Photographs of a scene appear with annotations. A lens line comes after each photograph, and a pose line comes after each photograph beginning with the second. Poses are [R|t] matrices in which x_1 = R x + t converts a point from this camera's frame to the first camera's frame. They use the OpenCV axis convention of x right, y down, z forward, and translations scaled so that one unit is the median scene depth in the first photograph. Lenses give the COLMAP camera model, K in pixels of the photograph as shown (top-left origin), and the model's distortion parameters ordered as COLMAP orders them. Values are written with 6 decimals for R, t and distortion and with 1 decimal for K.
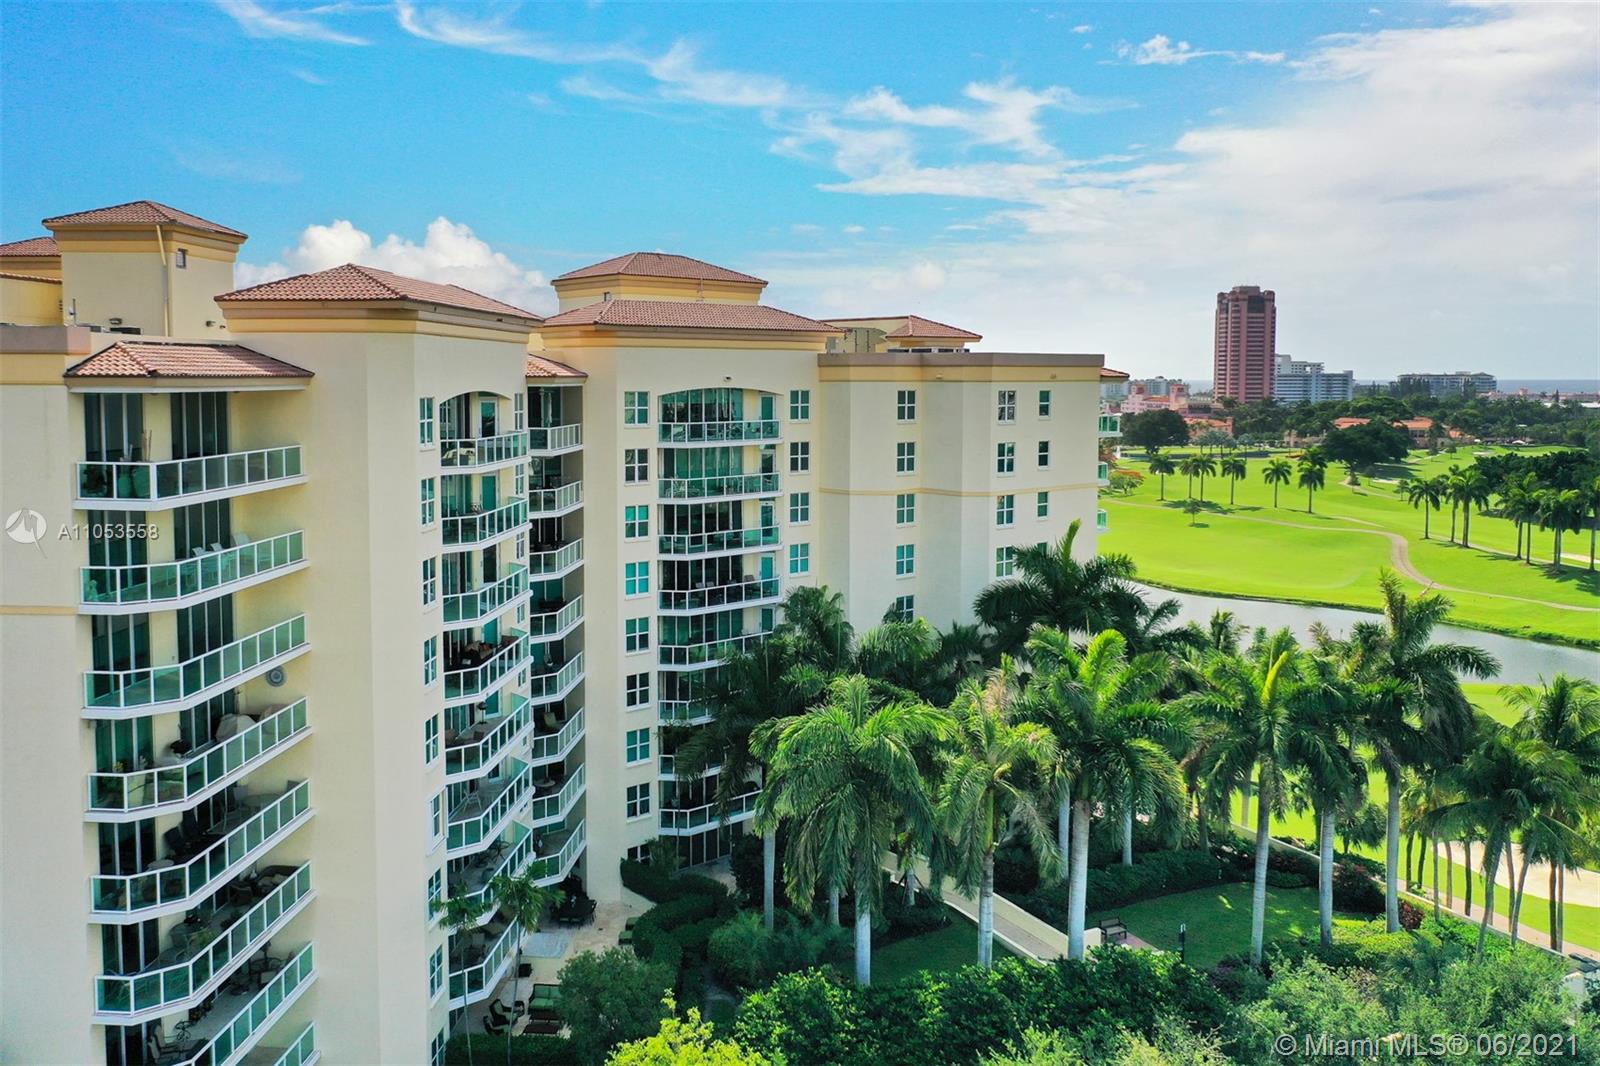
lens RADIAL K [[1270.7, 0, 798.7], [0, 1270.7, 460.1], [0, 0, 1]] dist [0.005653, -0.001236]
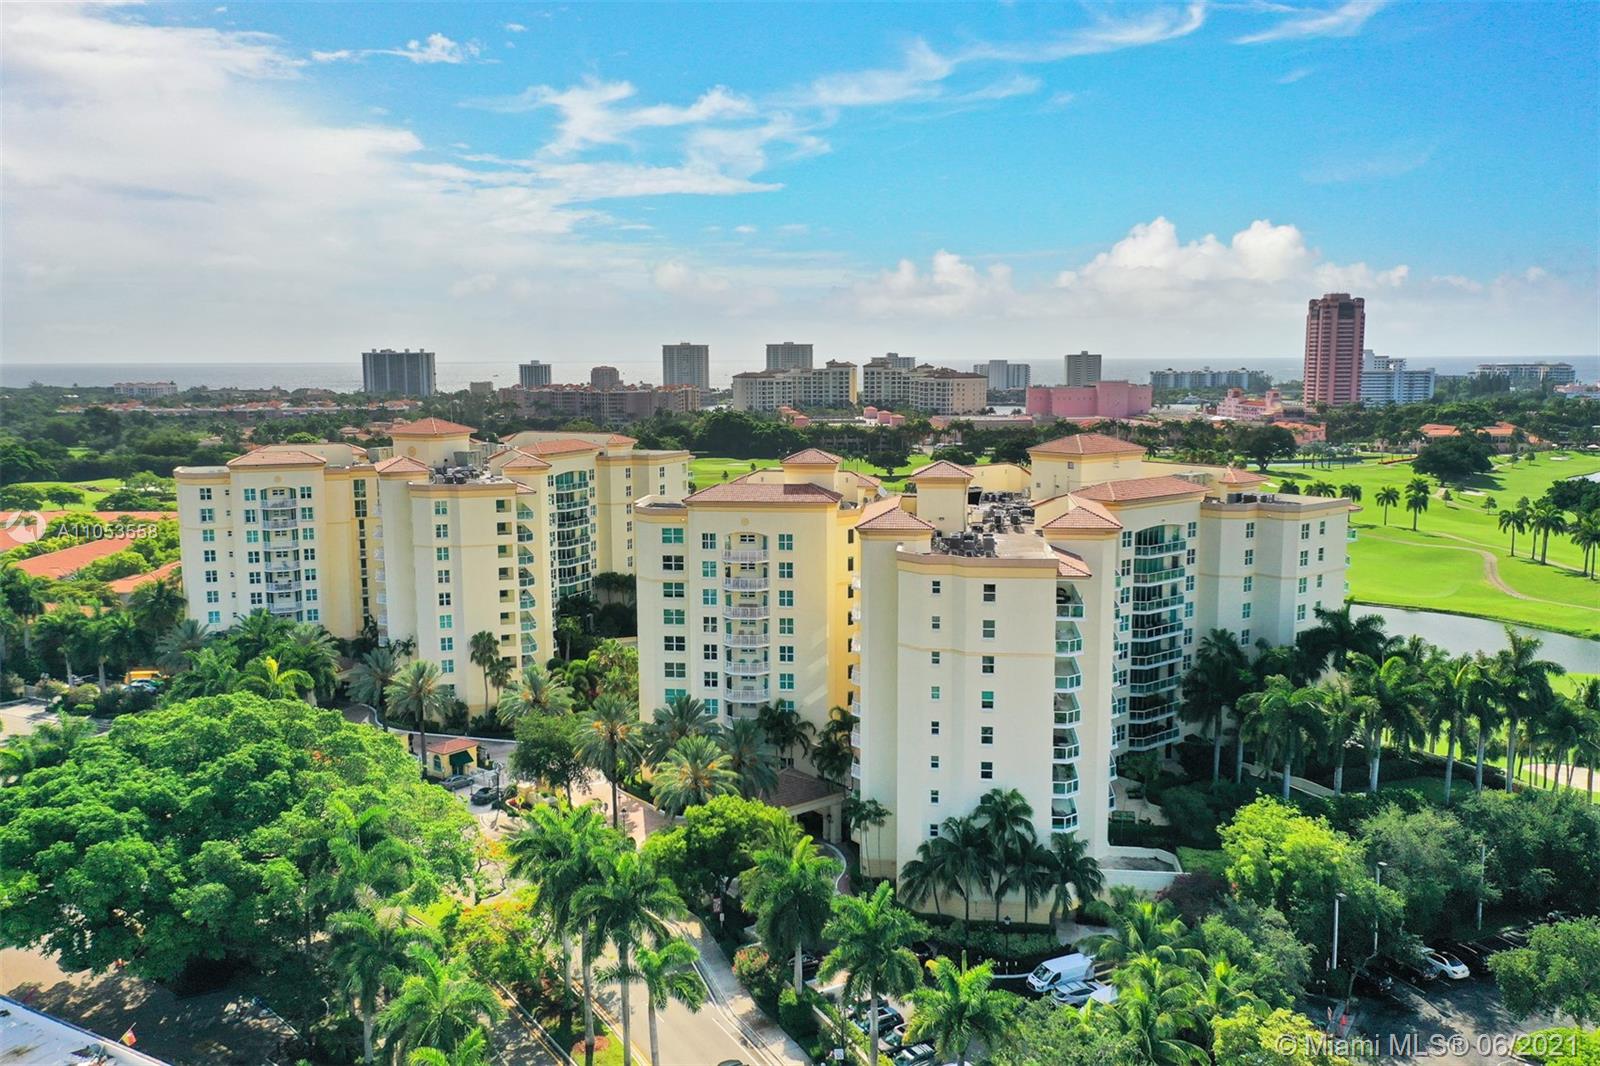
lens RADIAL K [[1239.6, 0, 800.0], [0, 1239.6, 533.0], [0, 0, 1]] dist [0.003387, -0.006561]
pose [[0.998510, -0.001452, -0.054557, -0.477314], [0.005476, 0.997267, 0.073684, -0.176443], [0.054301, -0.073873, 0.995788, -0.866936]]
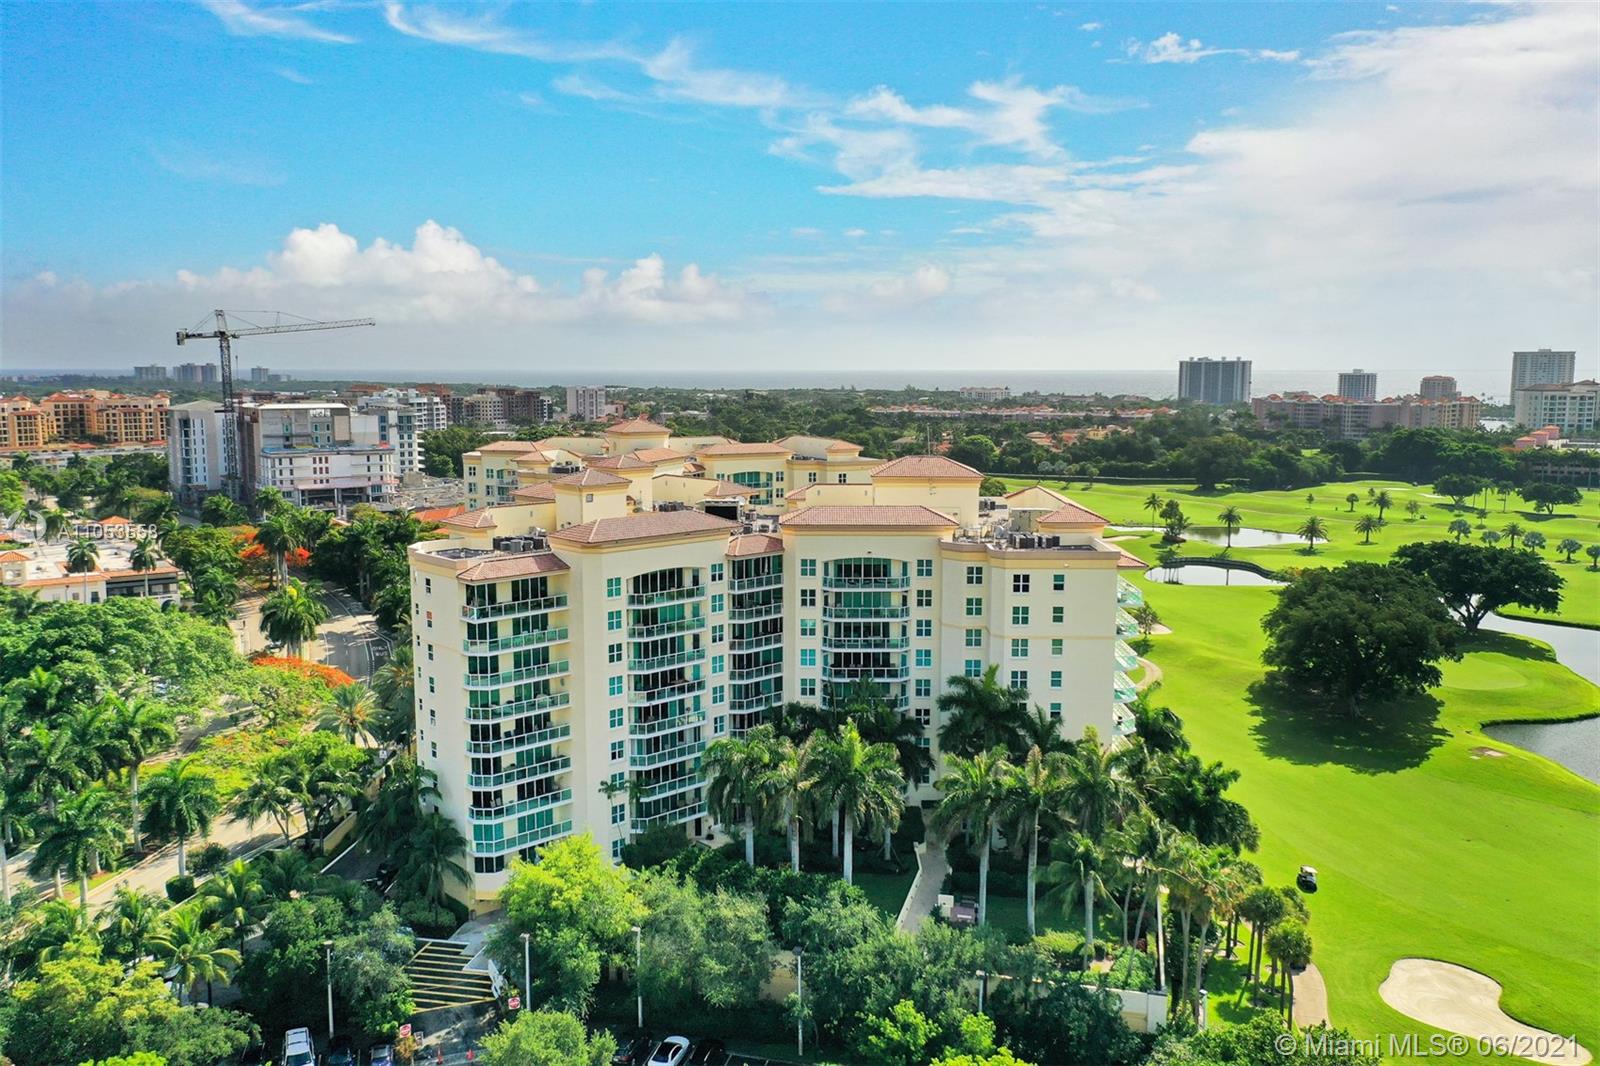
lens RADIAL K [[1239.6, 0, 800.0], [0, 1239.6, 533.0], [0, 0, 1]] dist [0.003387, -0.006561]
pose [[0.739866, 0.084140, -0.667472, 0.953246], [-0.041010, 0.995944, 0.080088, -0.210610], [0.671504, -0.031882, 0.740315, -0.313076]]
